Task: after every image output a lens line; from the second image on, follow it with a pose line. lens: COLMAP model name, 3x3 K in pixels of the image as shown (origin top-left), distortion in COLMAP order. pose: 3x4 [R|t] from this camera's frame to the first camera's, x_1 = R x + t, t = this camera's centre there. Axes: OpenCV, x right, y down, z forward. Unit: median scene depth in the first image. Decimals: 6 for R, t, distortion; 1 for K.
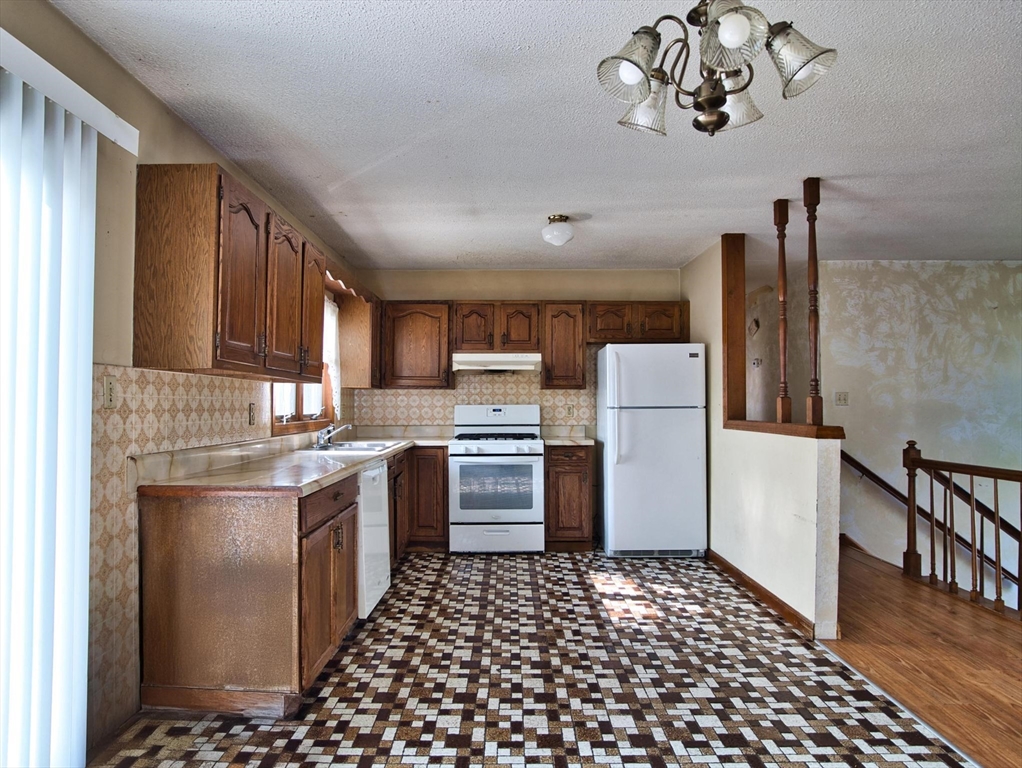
lens RADIAL K [[621.4, 0, 510.5], [0, 621.4, 388.4], [0, 0, 1]] dist [-0.043729, 0.024373]
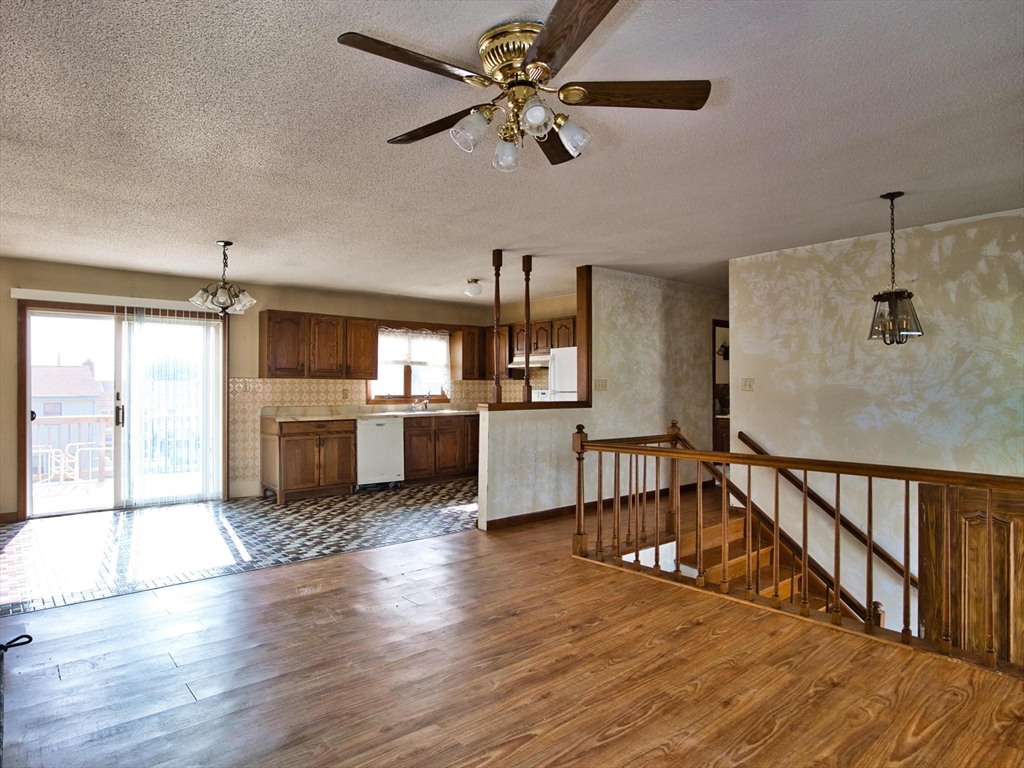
lens RADIAL K [[622.6, 0, 511.5], [0, 622.6, 388.4], [0, 0, 1]] dist [-0.043729, 0.024373]
pose [[0.652701, -0.002700, -0.757611, 1.308801], [0.019816, 0.999712, 0.013509, 0.000575], [0.757356, -0.023831, 0.652567, -0.031185]]
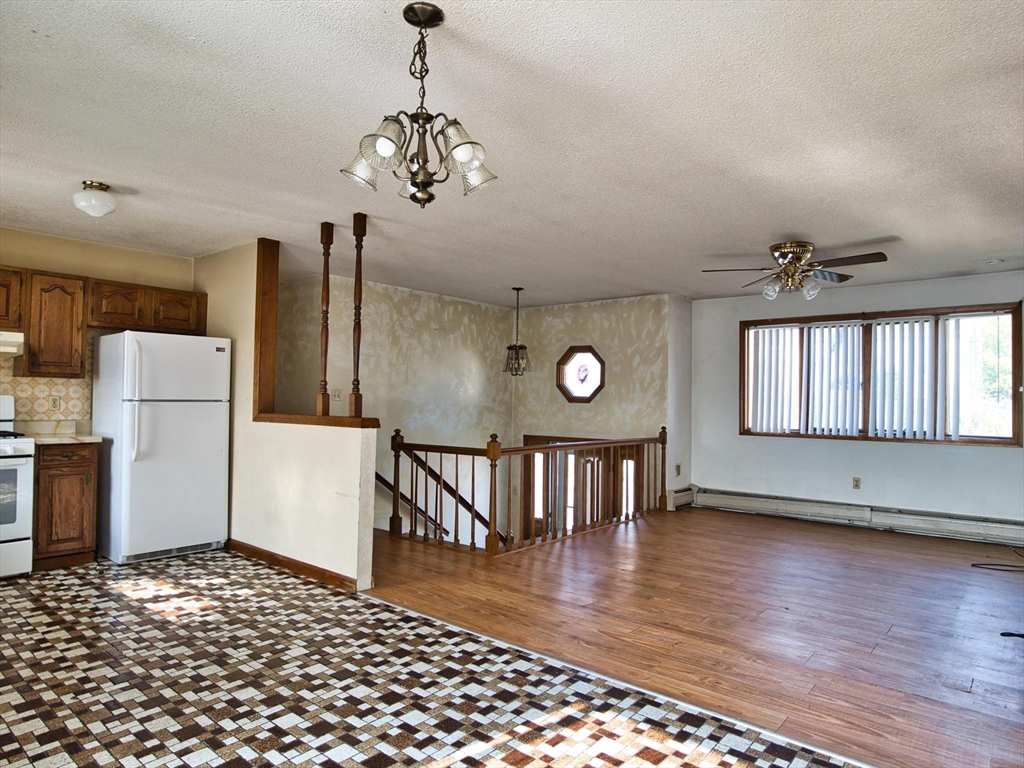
lens RADIAL K [[630.2, 0, 508.6], [0, 630.2, 389.6], [0, 0, 1]] dist [-0.046932, 0.029084]
pose [[0.645141, 0.023718, 0.763695, -0.191675], [-0.033854, 0.999424, -0.002441, -0.001775], [-0.763313, -0.024279, 0.645572, -0.021663]]
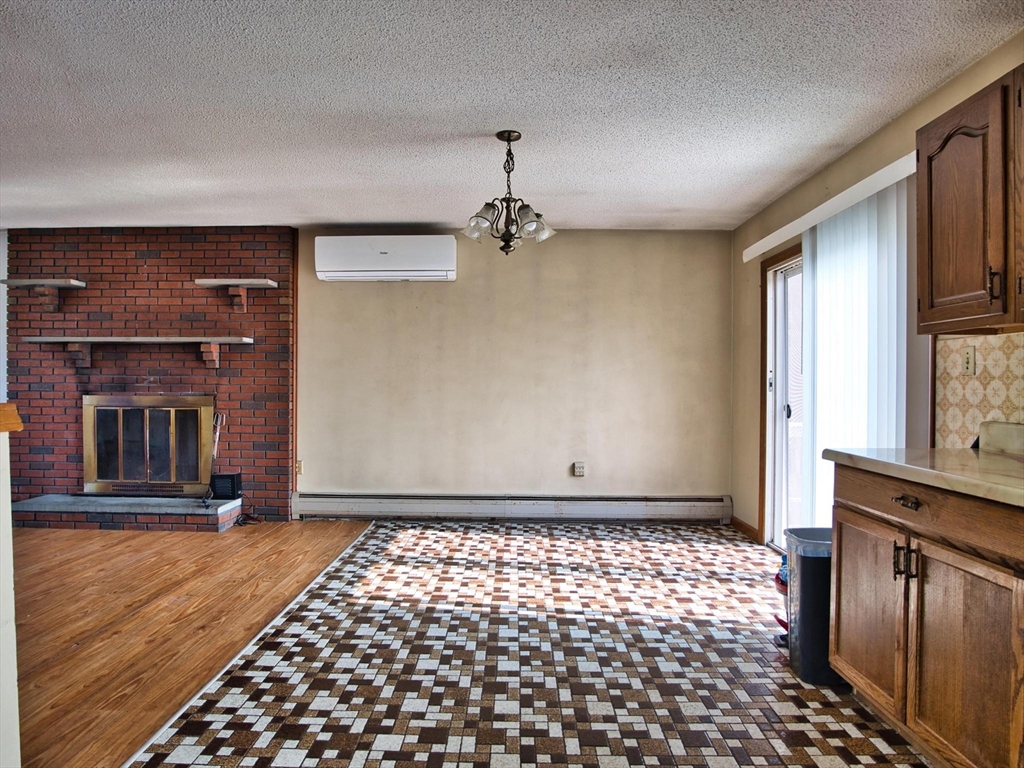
lens RADIAL K [[614.4, 0, 512.0], [0, 614.4, 384.0], [0, 0, 1]] dist [-0.046827, -0.000147]
pose [[-0.999929, -0.006299, 0.010159, 0.088389], [-0.006558, 0.999648, -0.025704, 0.039835], [-0.009994, -0.025769, -0.999618, 1.015058]]
